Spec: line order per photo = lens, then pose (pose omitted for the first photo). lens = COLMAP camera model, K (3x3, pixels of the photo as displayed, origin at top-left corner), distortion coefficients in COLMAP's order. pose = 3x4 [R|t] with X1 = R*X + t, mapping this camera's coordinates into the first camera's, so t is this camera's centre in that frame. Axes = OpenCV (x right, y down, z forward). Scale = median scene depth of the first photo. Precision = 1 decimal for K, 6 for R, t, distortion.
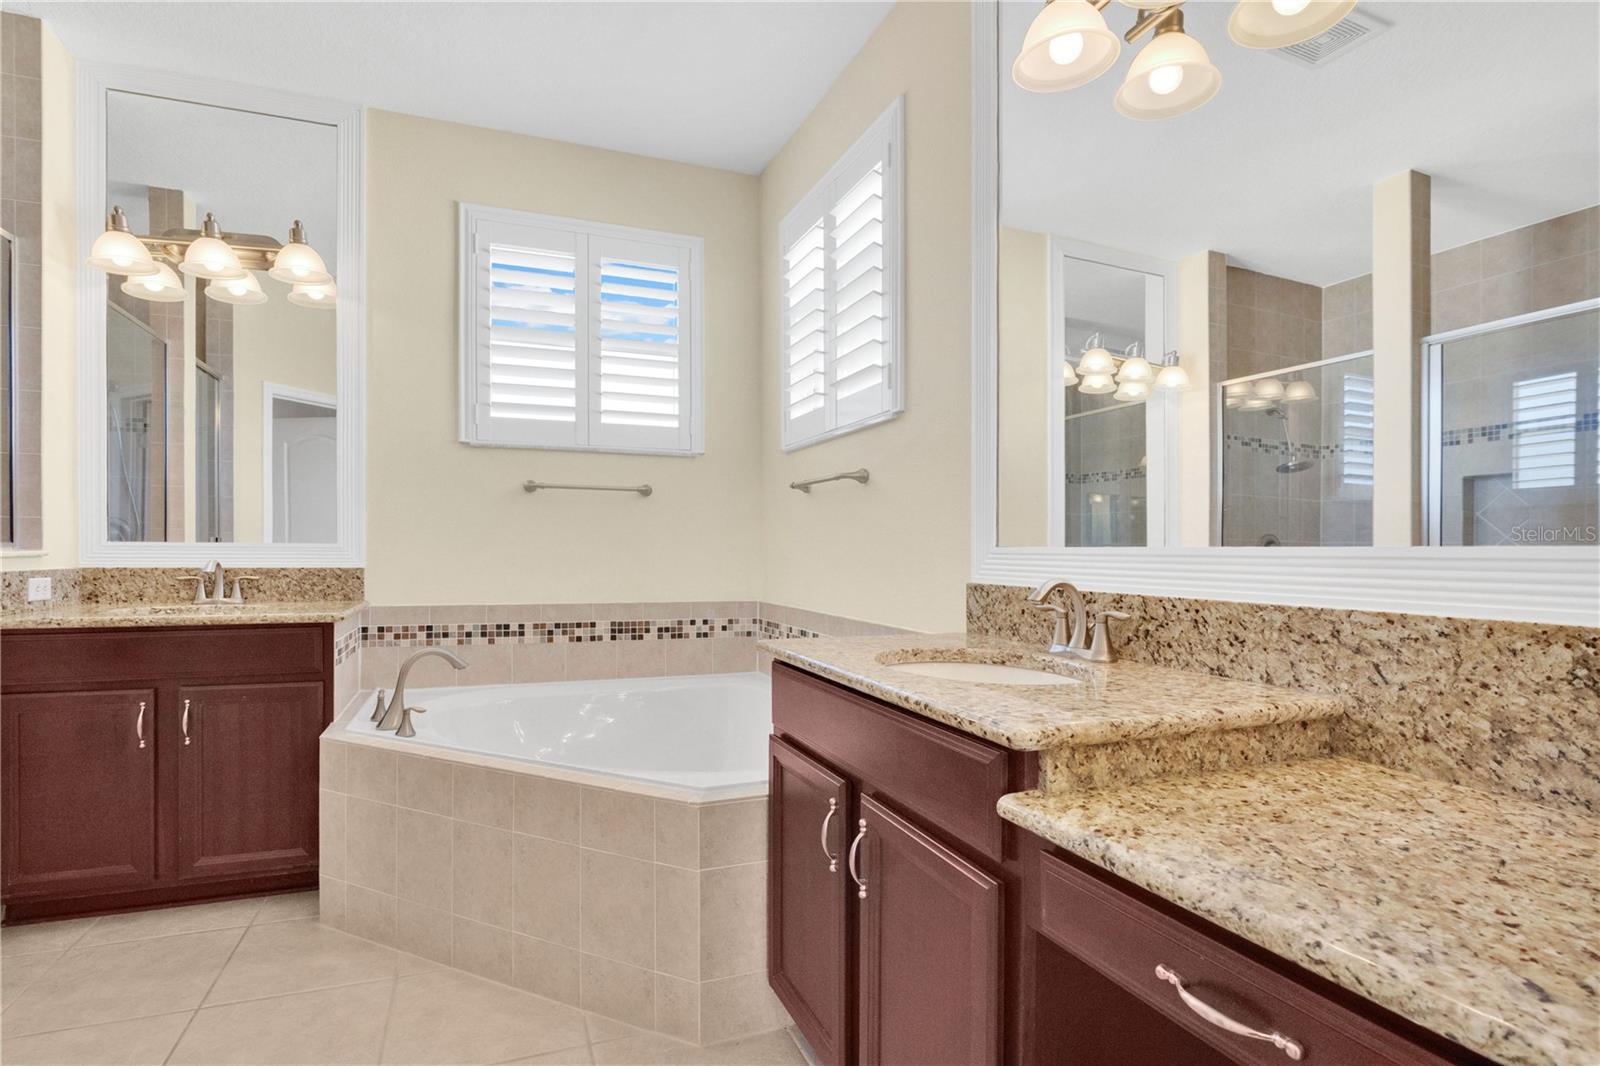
lens RADIAL K [[772.0, 0, 749.5], [0, 772.0, 537.2], [0, 0, 1]] dist [-0.033485, 0.000636]
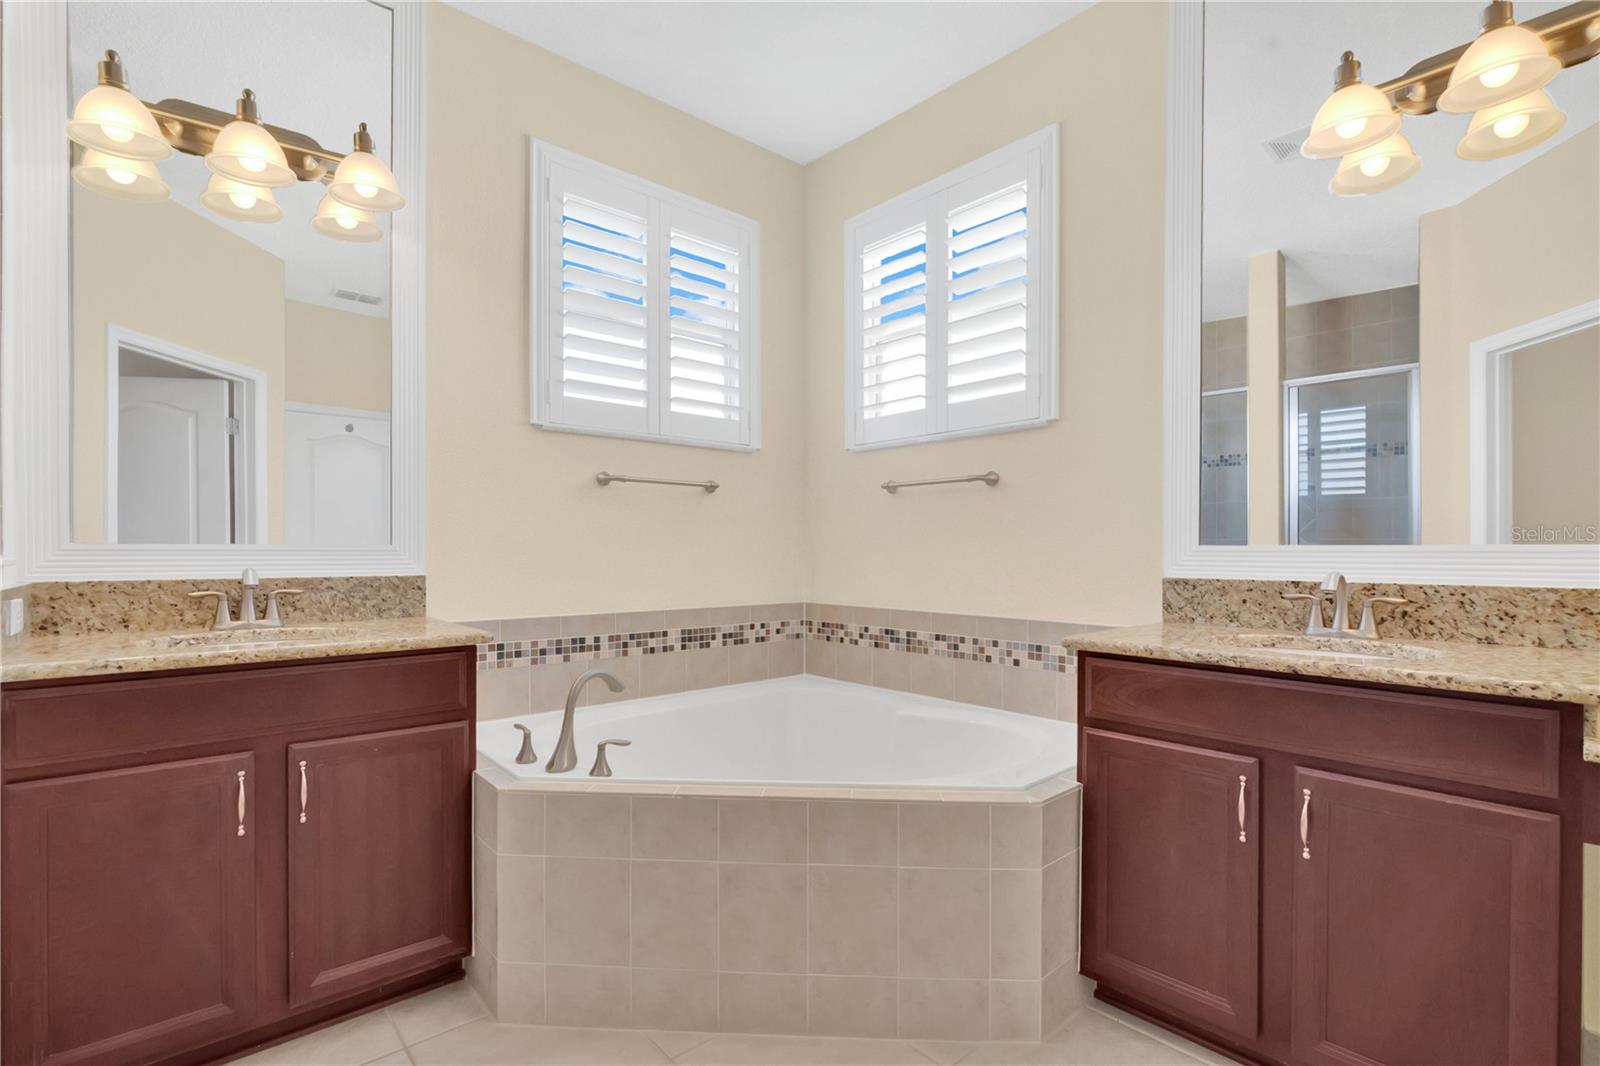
lens RADIAL K [[772.0, 0, 794.3], [0, 772.0, 543.8], [0, 0, 1]] dist [-0.033485, 0.000636]
pose [[0.929116, -0.003360, 0.369774, -0.479231], [0.000142, 0.999962, 0.008730, 0.000044], [-0.369789, -0.008058, 0.929081, 0.125391]]
